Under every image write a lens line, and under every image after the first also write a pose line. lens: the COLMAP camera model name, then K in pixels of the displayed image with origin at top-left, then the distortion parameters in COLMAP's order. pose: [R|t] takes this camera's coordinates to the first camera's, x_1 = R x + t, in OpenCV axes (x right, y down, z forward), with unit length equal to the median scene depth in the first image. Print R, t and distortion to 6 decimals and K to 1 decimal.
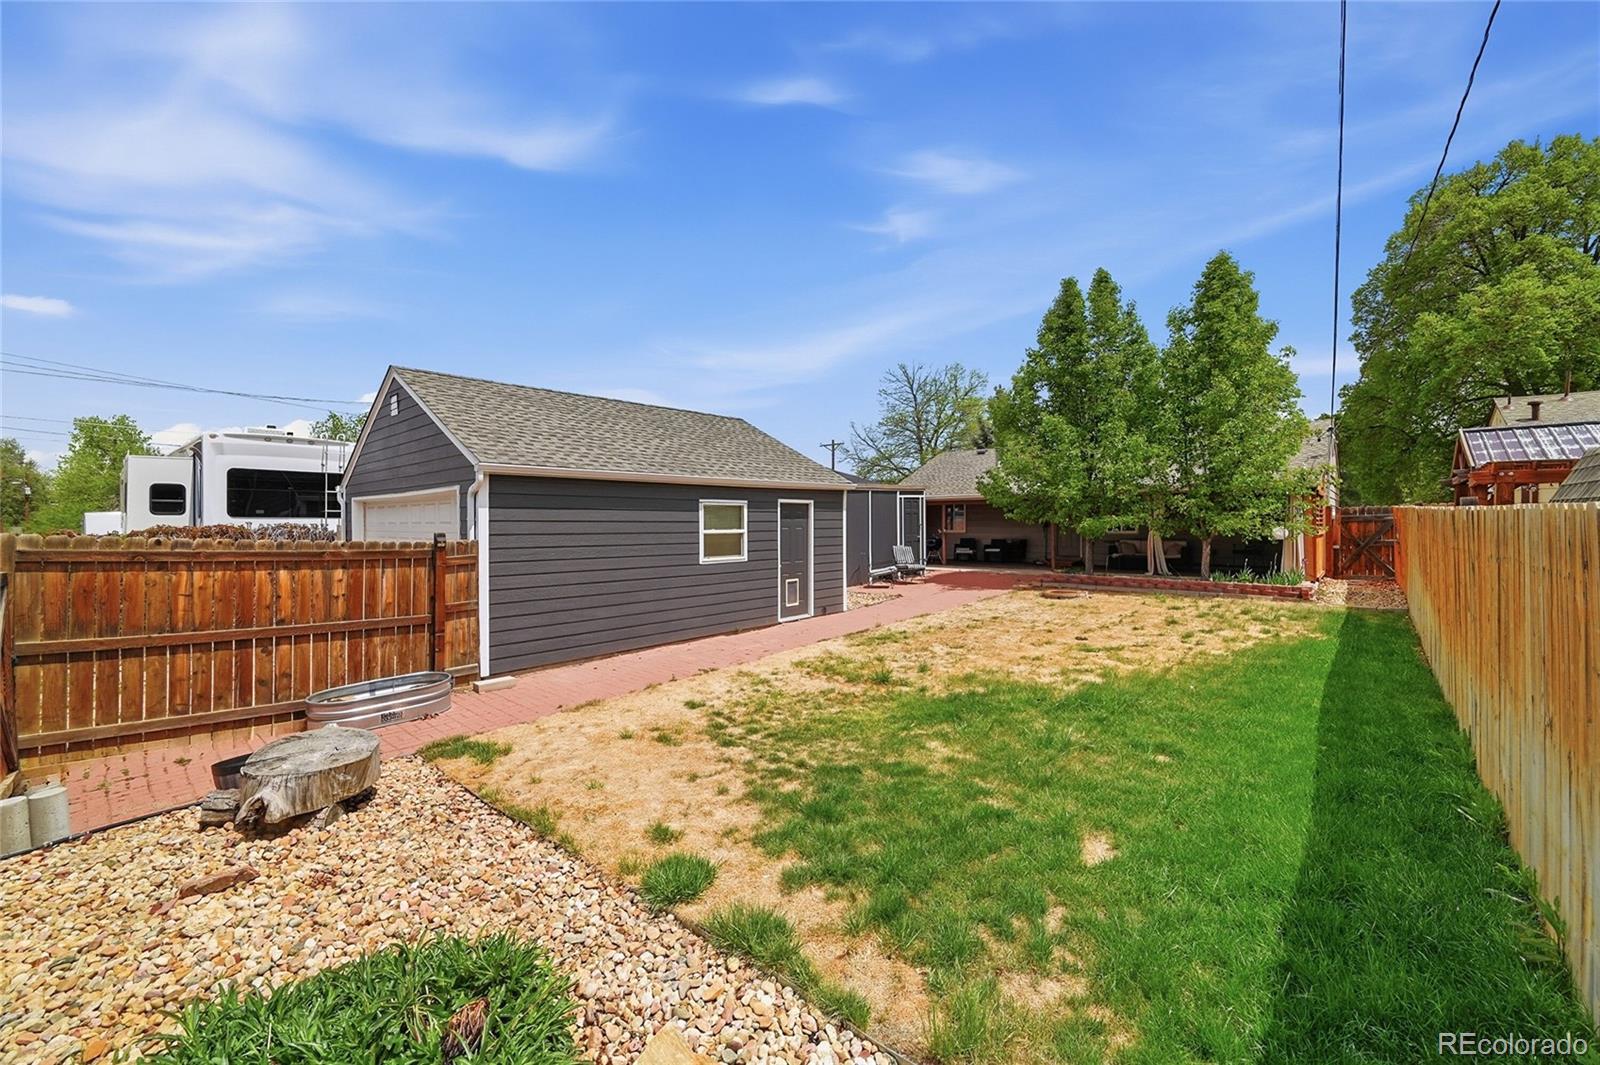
lens RADIAL K [[639.8, 0, 805.9], [0, 639.8, 521.0], [0, 0, 1]] dist [-0.003872, 0.000385]
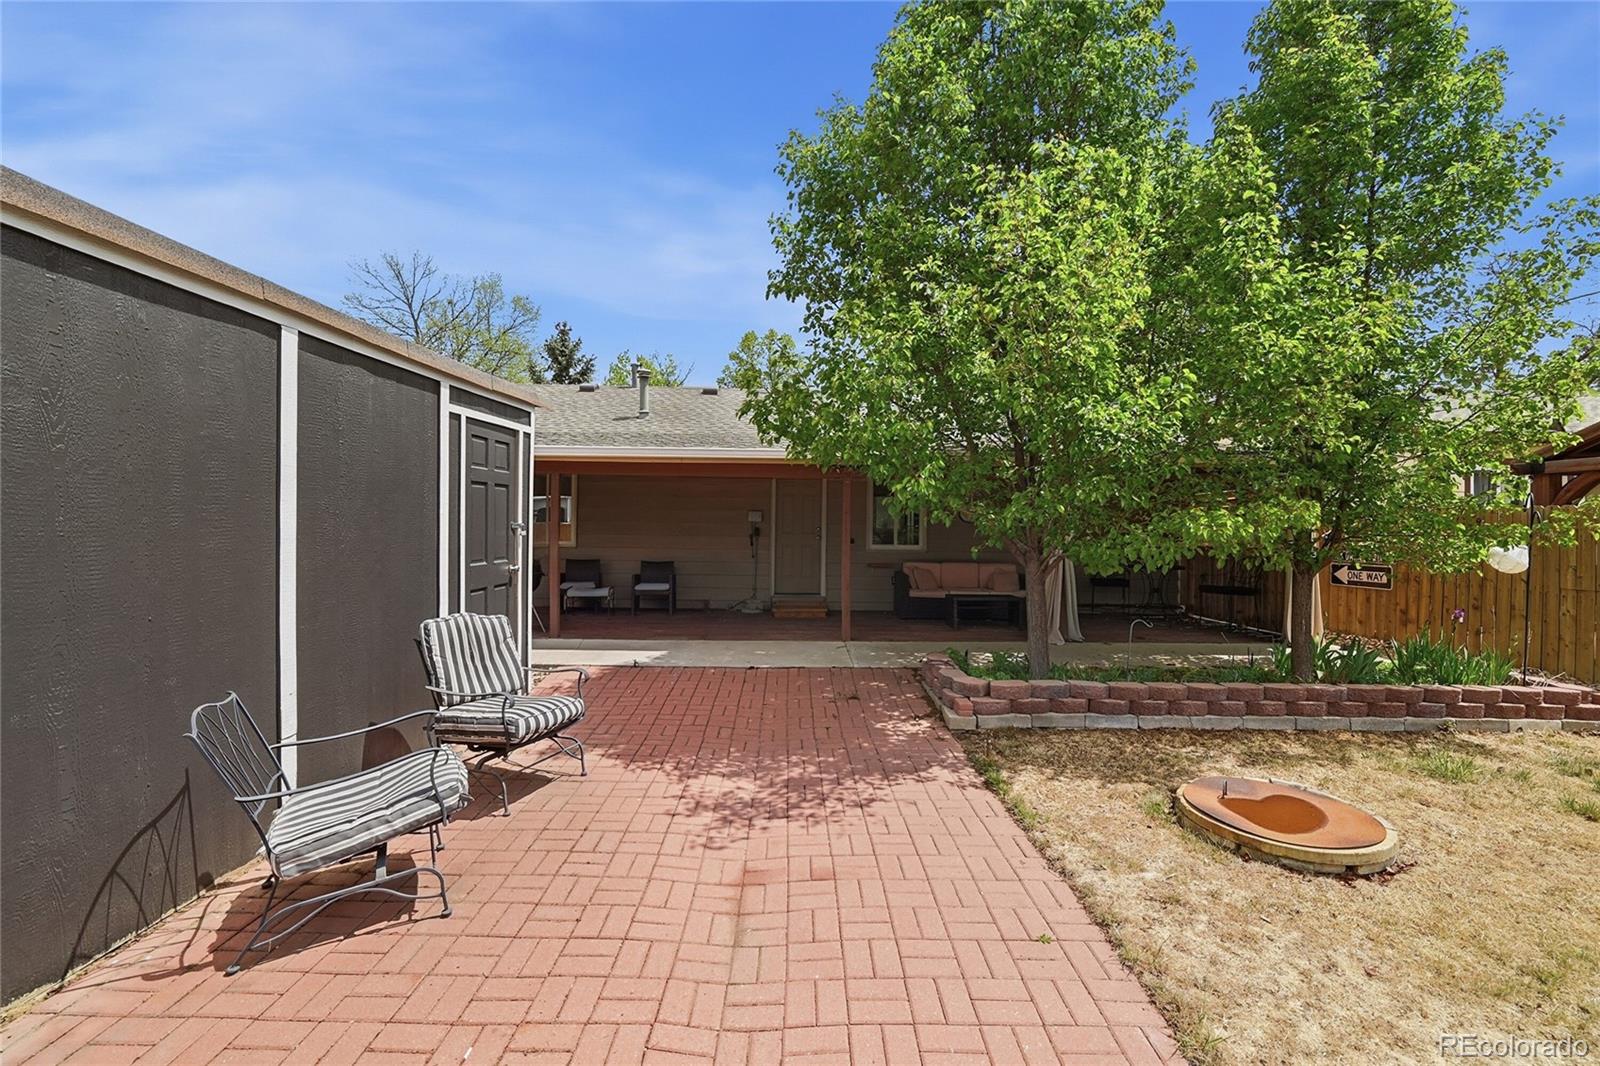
lens RADIAL K [[639.8, 0, 805.9], [0, 639.8, 521.5], [0, 0, 1]] dist [-0.003872, 0.000385]
pose [[0.735820, 0.014452, 0.677023, 0.135250], [-0.010026, 0.999895, -0.010447, 0.006910], [-0.677103, 0.000899, 0.735888, 1.189558]]
